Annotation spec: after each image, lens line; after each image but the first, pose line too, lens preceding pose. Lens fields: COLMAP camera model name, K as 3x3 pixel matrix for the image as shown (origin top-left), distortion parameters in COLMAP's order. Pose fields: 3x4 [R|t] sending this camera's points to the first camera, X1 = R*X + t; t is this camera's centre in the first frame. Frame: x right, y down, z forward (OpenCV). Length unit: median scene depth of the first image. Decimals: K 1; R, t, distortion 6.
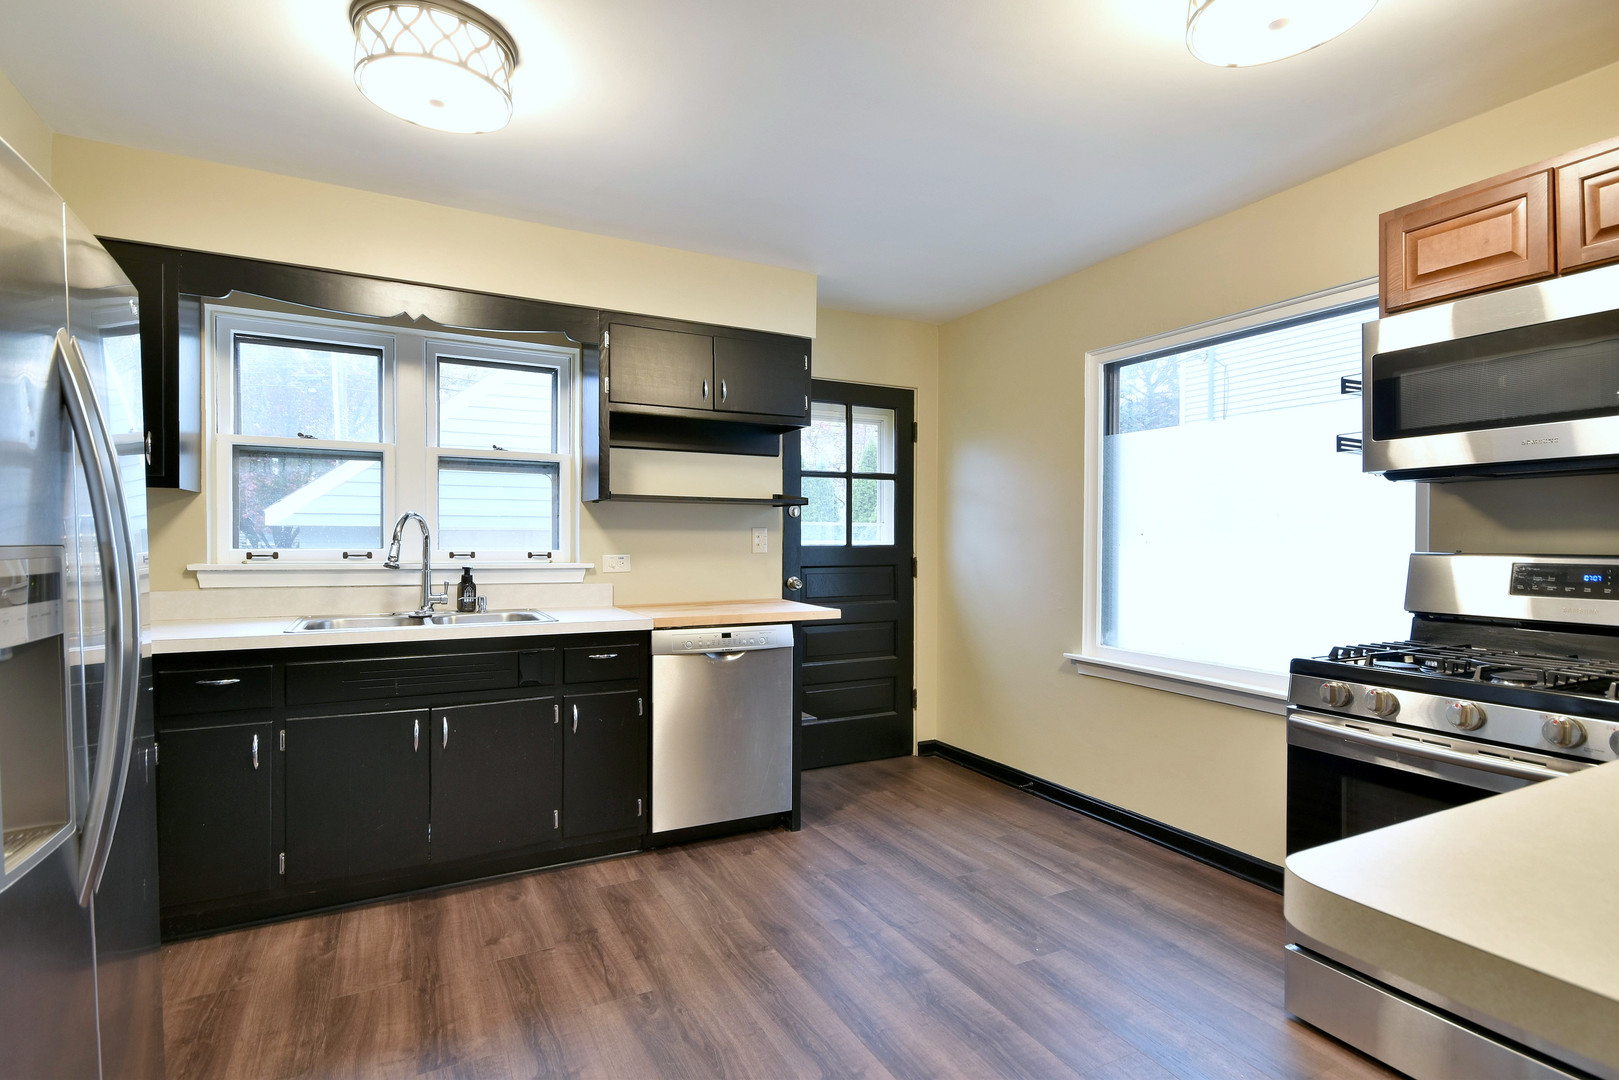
lens RADIAL K [[805.4, 0, 809.5], [0, 805.4, 540.0], [0, 0, 1]] dist [0.012529, -0.000709]
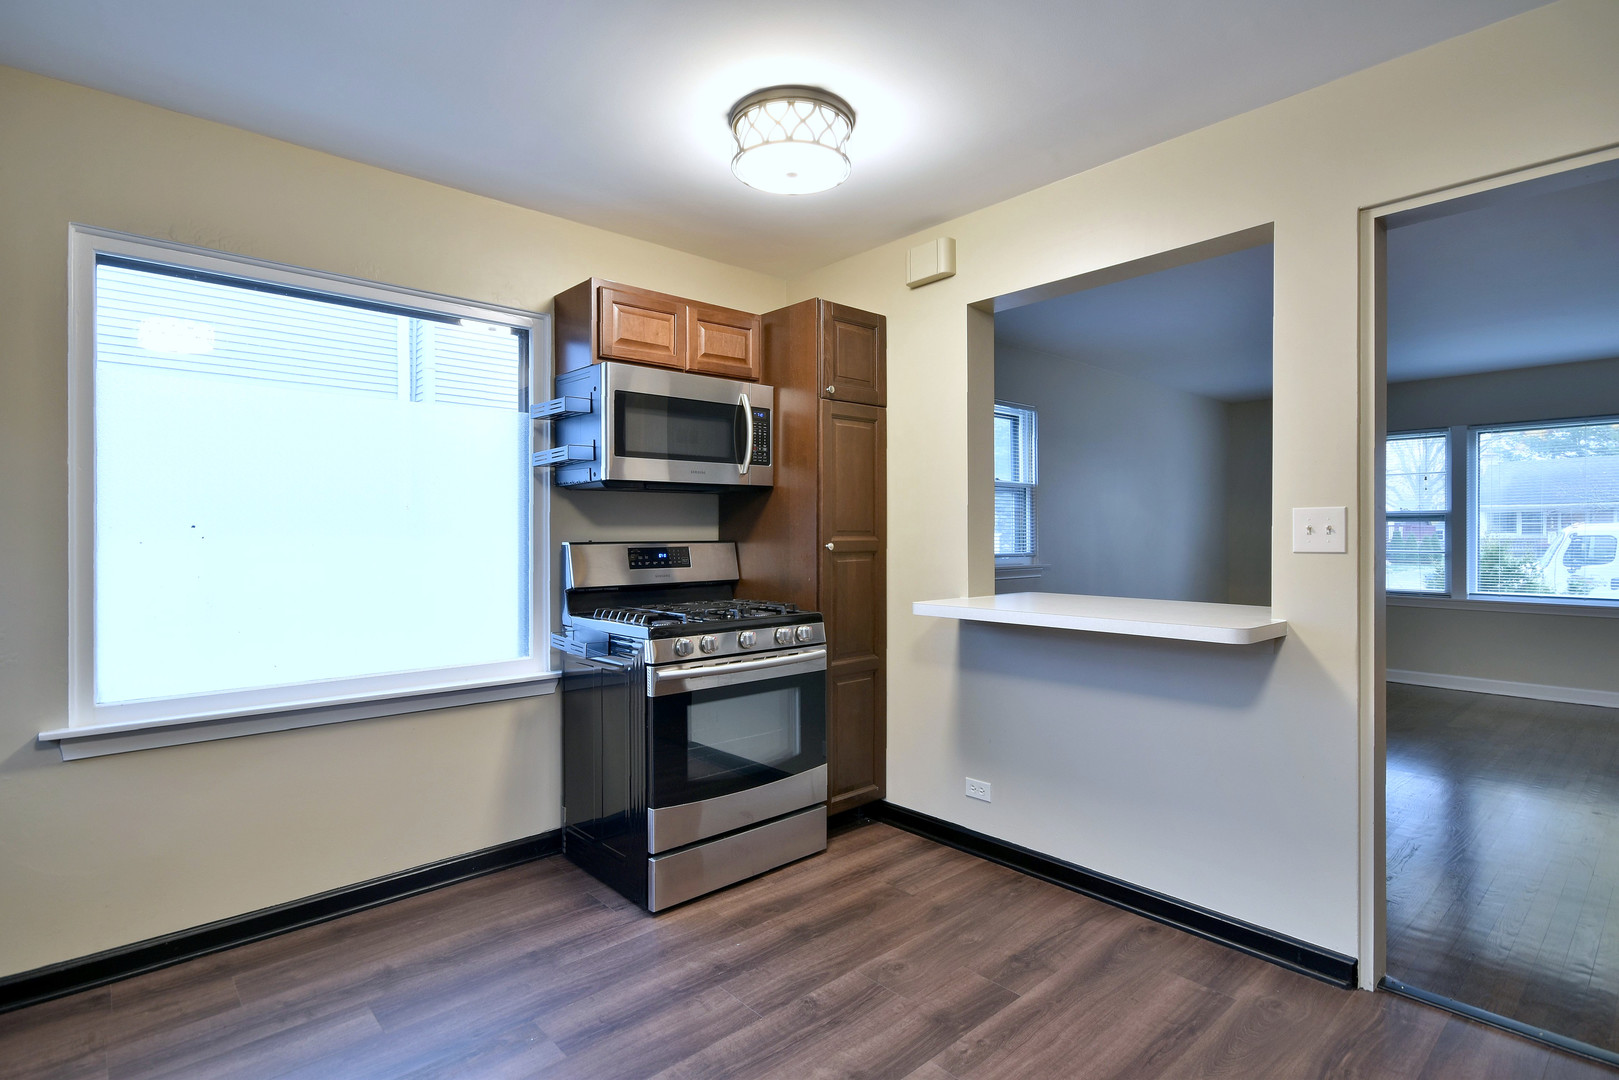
lens RADIAL K [[805.4, 0, 809.5], [0, 805.4, 540.0], [0, 0, 1]] dist [0.012529, -0.000709]
pose [[-0.252404, -0.009979, 0.967570, -0.425533], [0.004080, 0.999927, 0.011377, -0.001007], [-0.967613, 0.006819, -0.252345, 0.699305]]
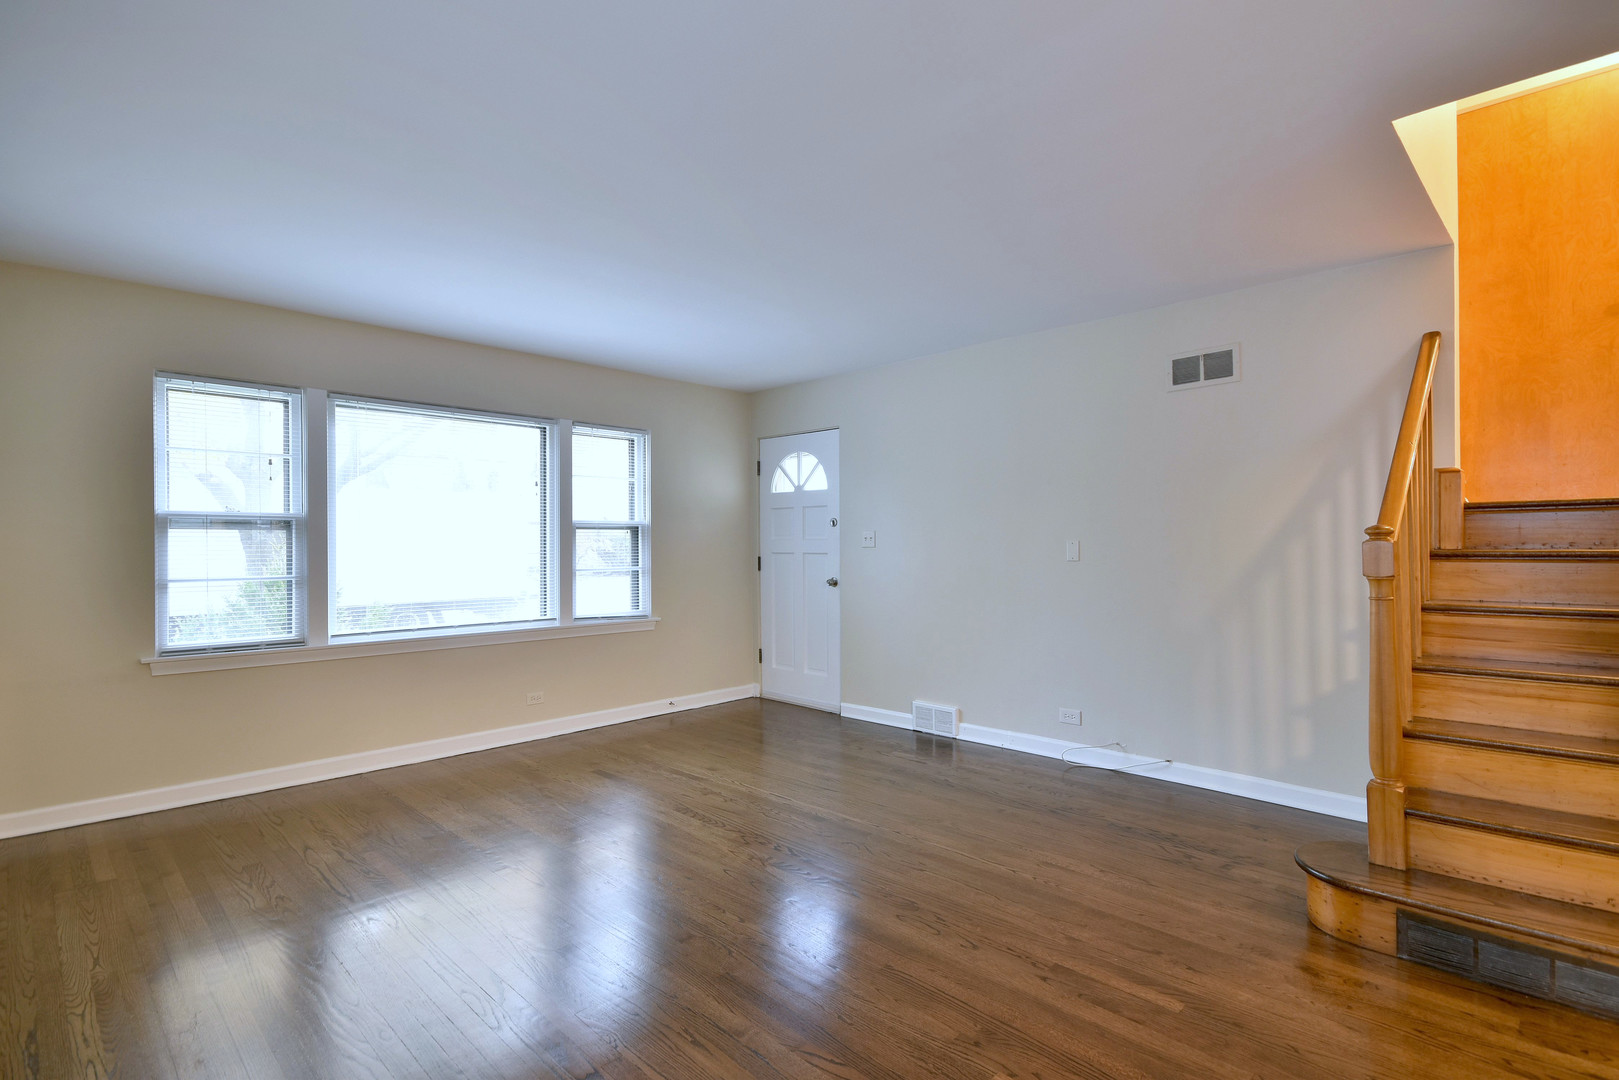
lens RADIAL K [[783.2, 0, 808.6], [0, 783.2, 546.3], [0, 0, 1]] dist [0.005134, 0.000273]
pose [[-0.954267, 0.001643, -0.298950, 0.703937], [0.000647, 0.999994, 0.003432, 0.003704], [0.298954, 0.003082, -0.954263, 0.141966]]
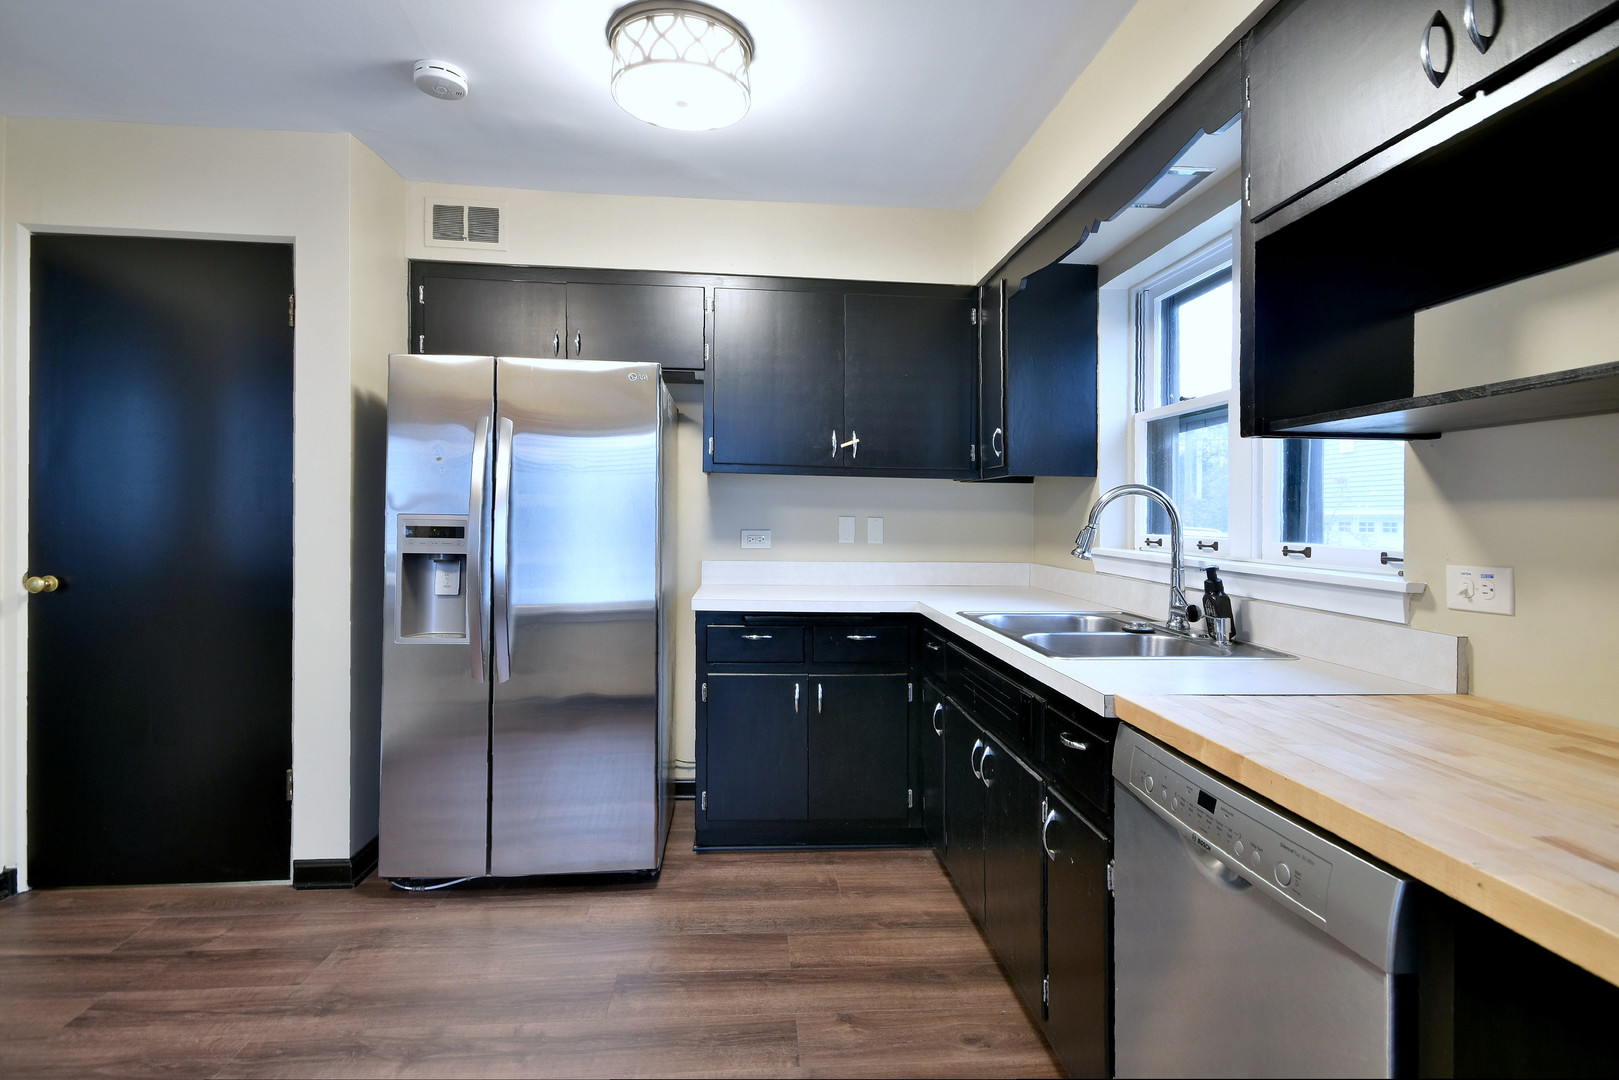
lens RADIAL K [[793.9, 0, 818.0], [0, 793.9, 520.1], [0, 0, 1]] dist [0.000161, -0.000448]
pose [[-0.375795, -0.007230, -0.926675, 0.268454], [-0.017021, 0.999855, -0.000898, 0.003200], [0.926547, 0.015436, -0.375863, 0.966879]]
